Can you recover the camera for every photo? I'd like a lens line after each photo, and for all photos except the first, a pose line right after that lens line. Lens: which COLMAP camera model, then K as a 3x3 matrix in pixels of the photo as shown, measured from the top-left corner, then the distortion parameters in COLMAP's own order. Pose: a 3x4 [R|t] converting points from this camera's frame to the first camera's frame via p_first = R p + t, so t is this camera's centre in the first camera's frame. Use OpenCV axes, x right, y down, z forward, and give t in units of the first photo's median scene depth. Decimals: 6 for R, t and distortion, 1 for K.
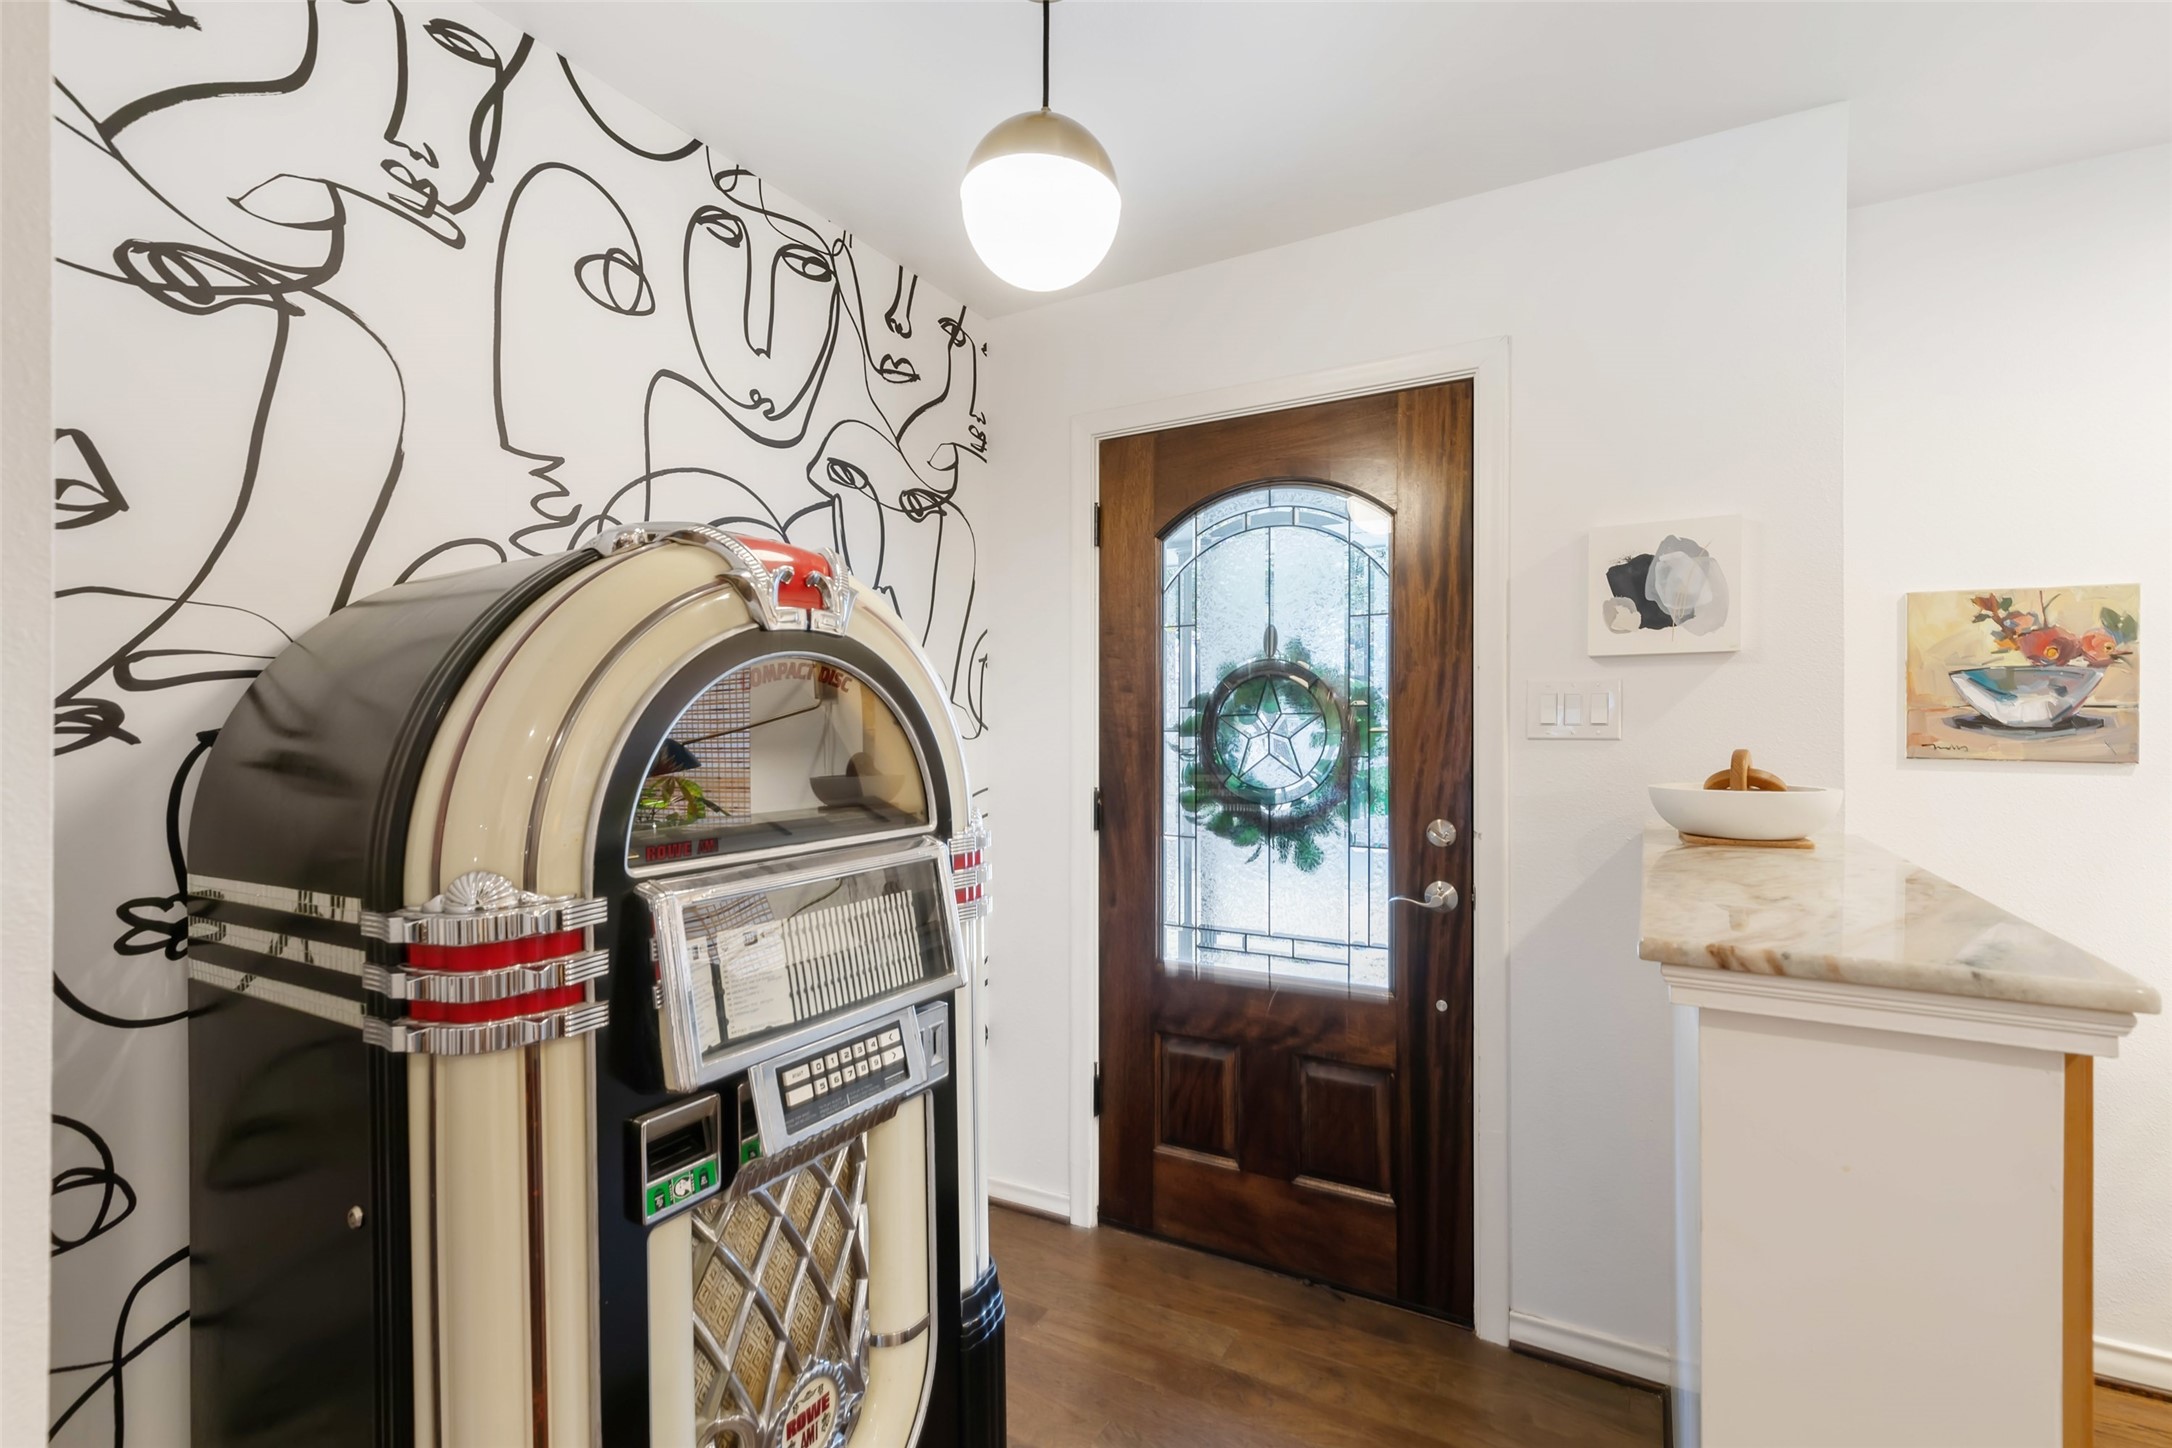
lens RADIAL K [[979.8, 0, 1071.9], [0, 979.8, 734.5], [0, 0, 1]] dist [-0.000312, -0.000333]
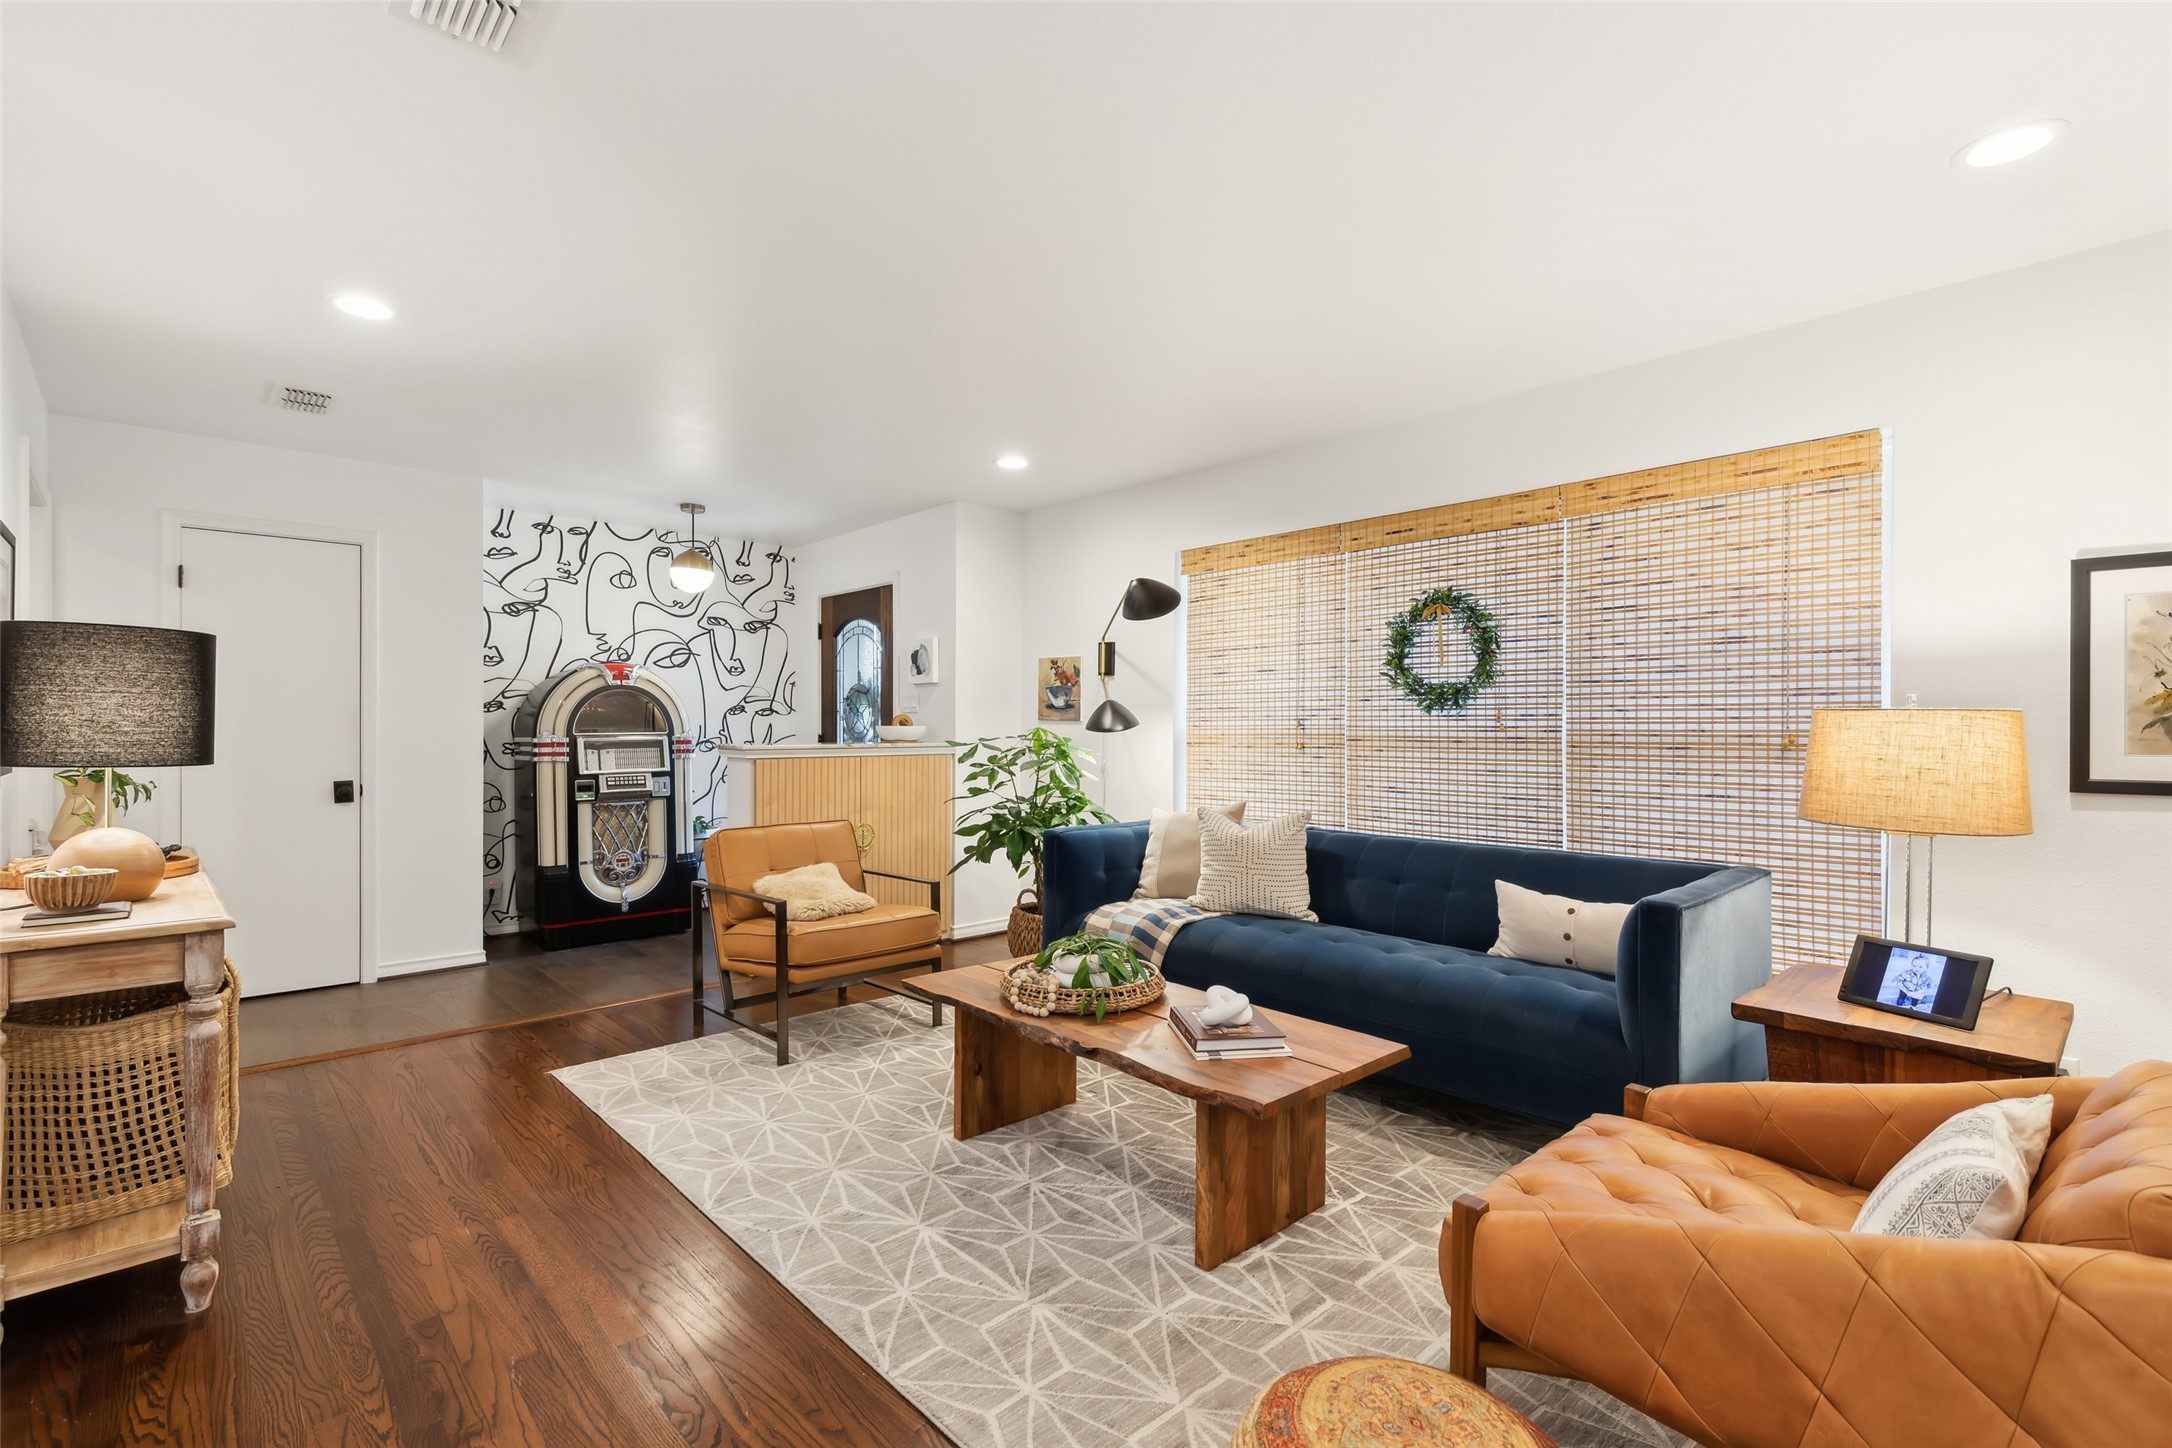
lens RADIAL K [[994.2, 0, 1089.4], [0, 994.2, 739.0], [0, 0, 1]] dist [0.007042, -0.000317]
pose [[0.952614, 0.008867, -0.304054, 1.991214], [-0.005786, 0.999922, 0.011032, 0.049809], [0.304128, -0.008750, 0.952591, -1.700757]]
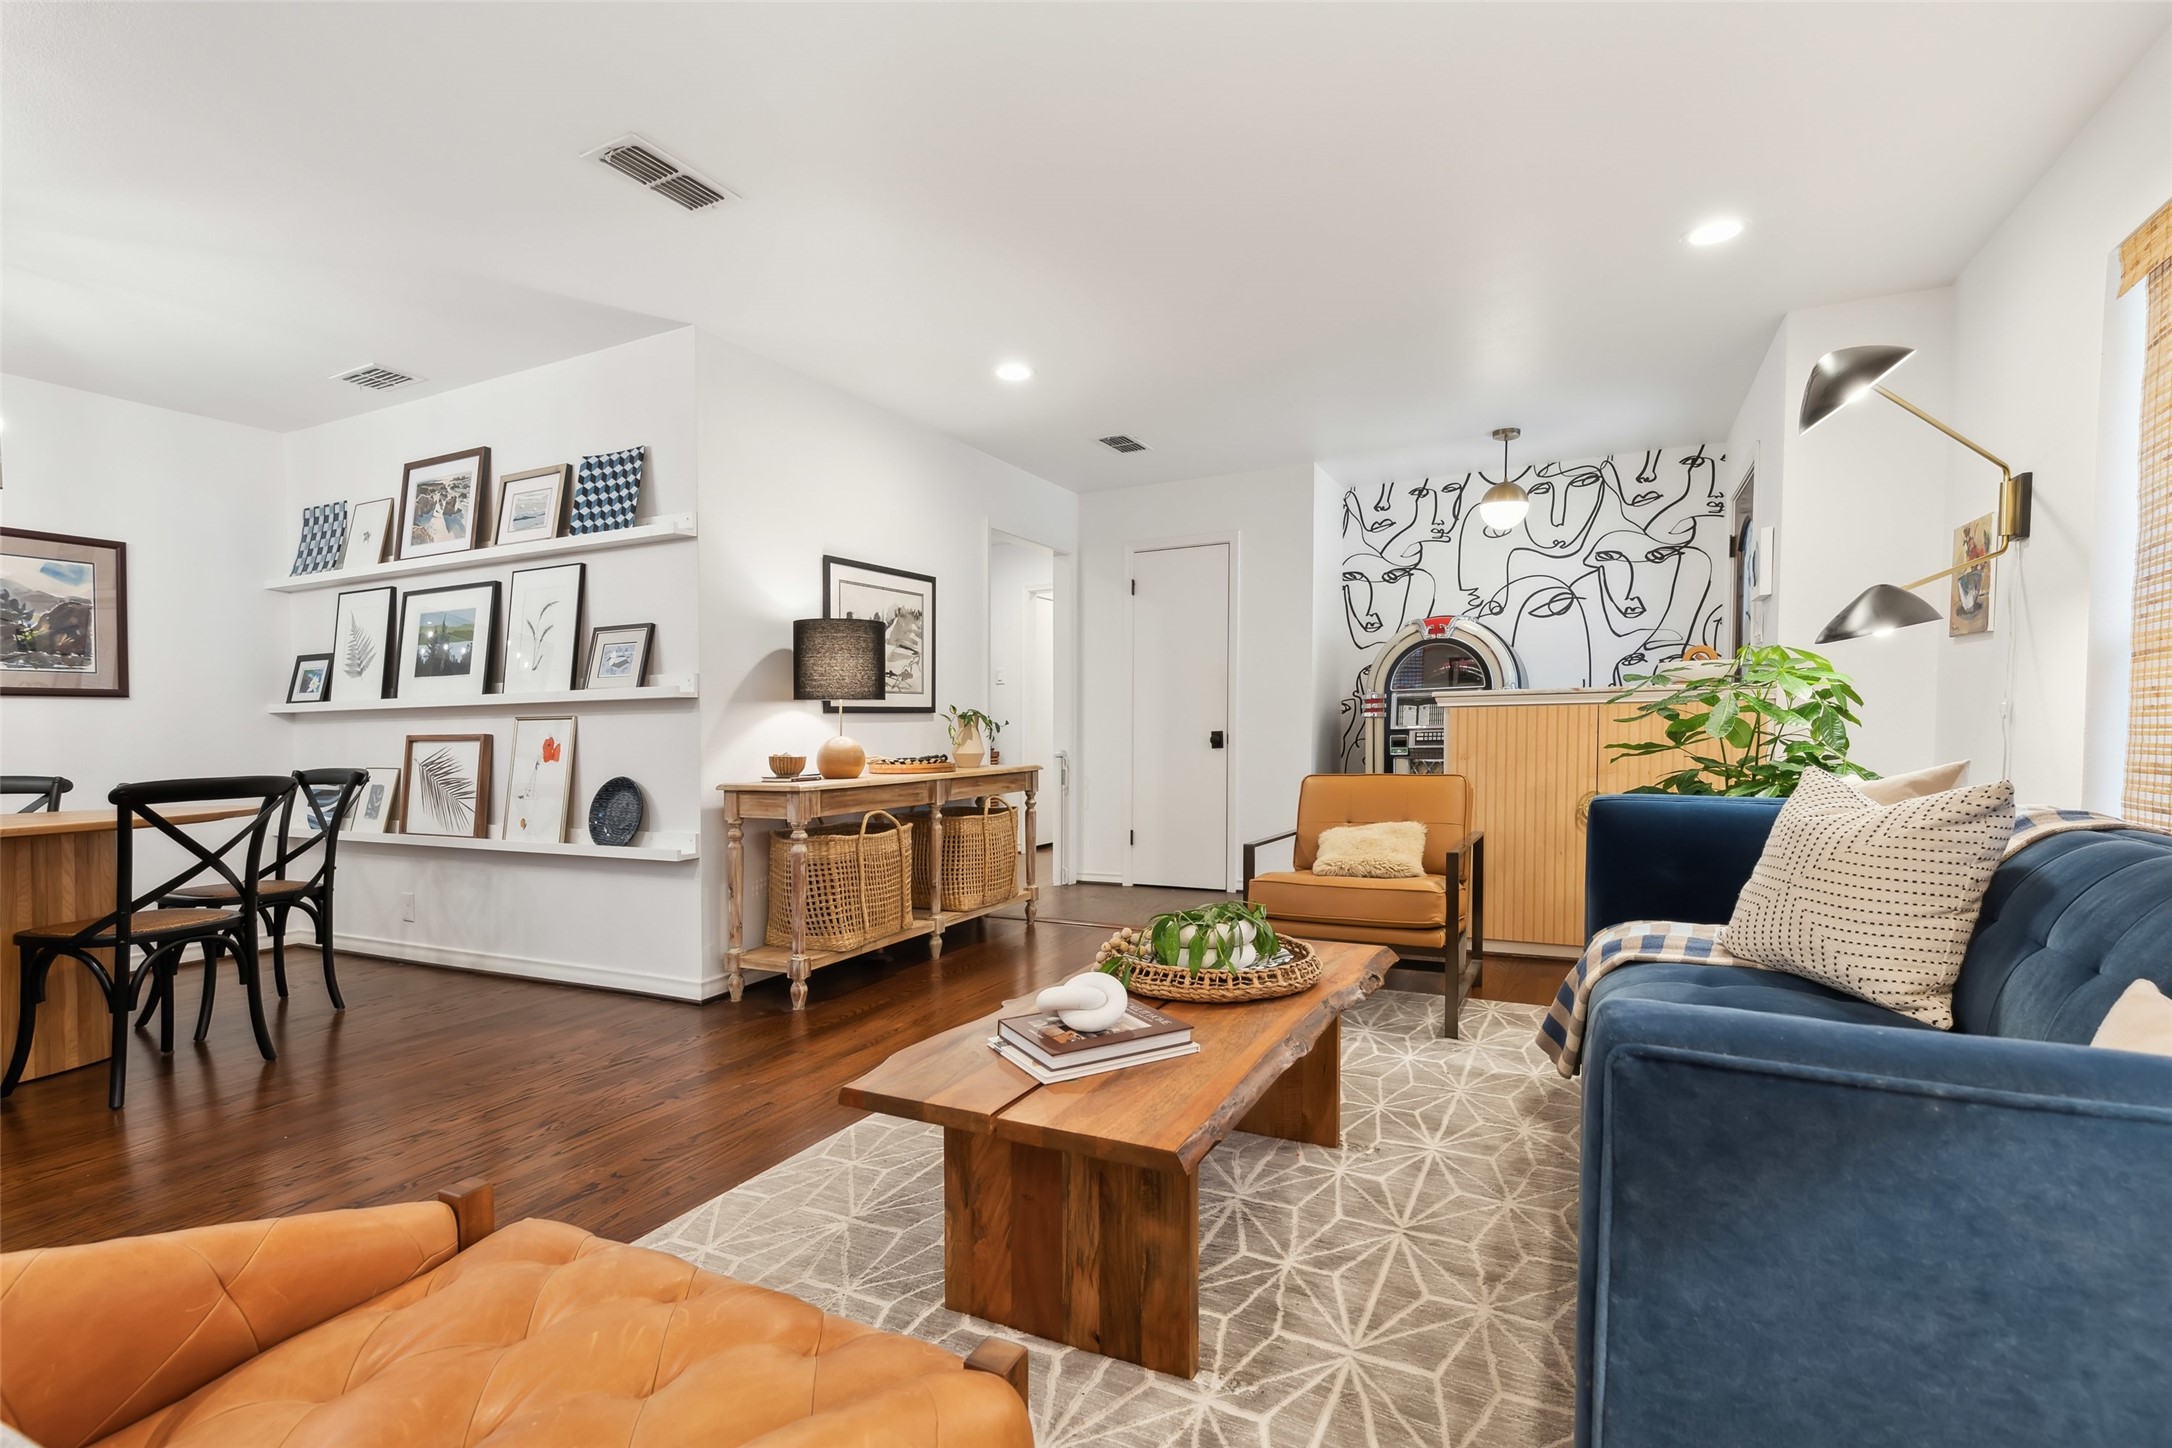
lens RADIAL K [[1022.7, 0, 1081.7], [0, 1022.7, 758.5], [0, 0, 1]] dist [0.009304, -0.001113]
pose [[0.035219, 0.035001, -0.998767, 2.675652], [0.012411, 0.999294, 0.035457, 0.155194], [0.999303, -0.013645, 0.034760, -0.477705]]
